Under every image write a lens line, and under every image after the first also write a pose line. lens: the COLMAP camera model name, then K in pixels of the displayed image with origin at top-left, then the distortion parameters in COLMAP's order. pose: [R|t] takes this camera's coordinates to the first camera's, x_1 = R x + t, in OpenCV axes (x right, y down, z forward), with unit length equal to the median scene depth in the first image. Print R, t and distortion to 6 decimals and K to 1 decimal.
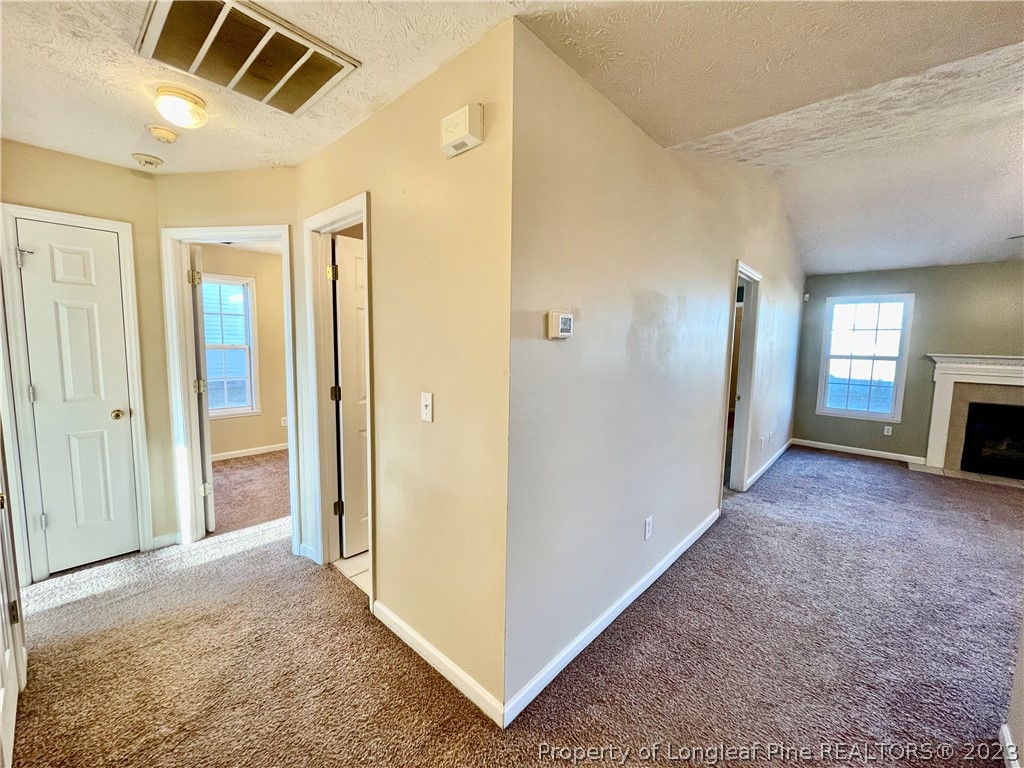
lens RADIAL K [[414.1, 0, 512.0], [0, 414.1, 382.9], [0, 0, 1]] dist [-0.001149, -0.000995]
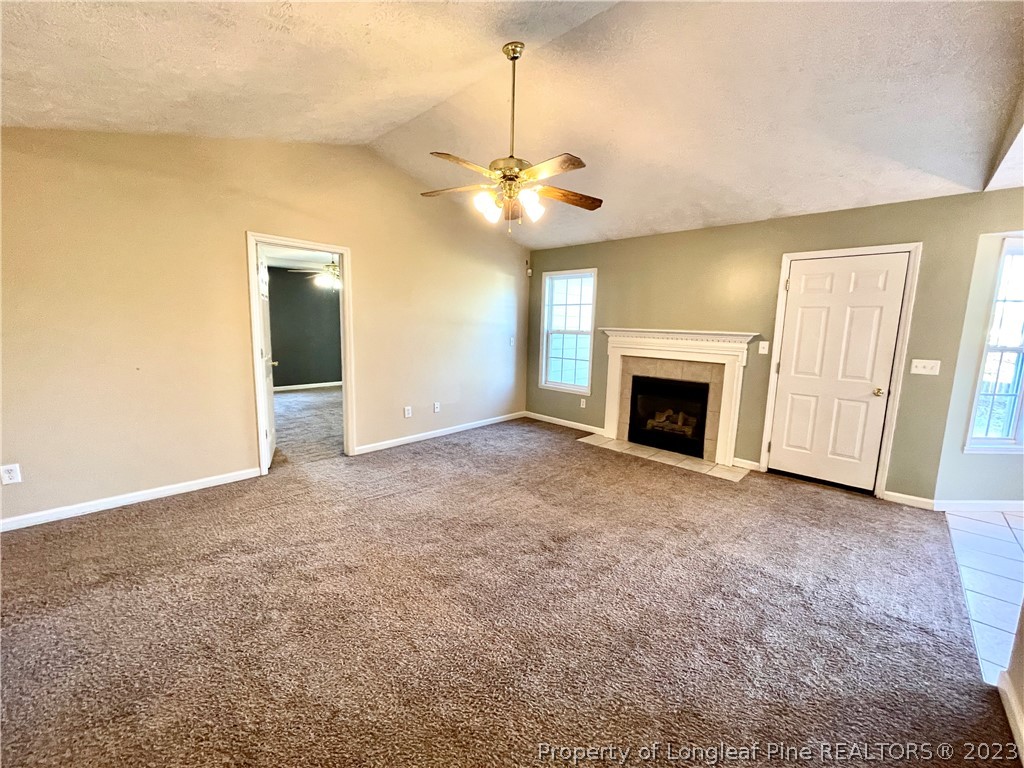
lens RADIAL K [[414.1, 0, 512.0], [0, 414.1, 382.9], [0, 0, 1]] dist [-0.001149, -0.000995]
pose [[0.999816, 0.008300, -0.017266, 0.801823], [-0.007570, 0.999093, 0.041893, 0.024791], [0.017598, -0.041755, 0.998973, -0.030413]]
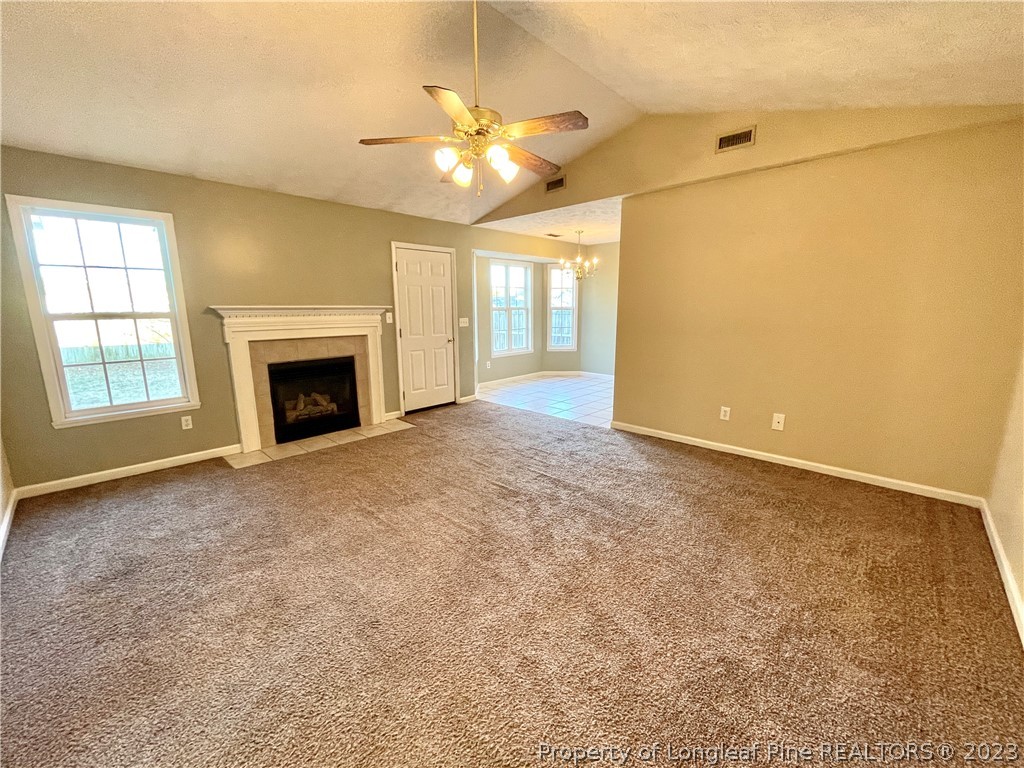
lens RADIAL K [[414.1, 0, 512.0], [0, 414.1, 382.9], [0, 0, 1]] dist [-0.001149, -0.000995]
pose [[0.027377, -0.204789, 0.978423, 0.294154], [0.104746, 0.973989, 0.200930, -0.029890], [-0.994122, 0.096985, 0.048116, 0.462758]]
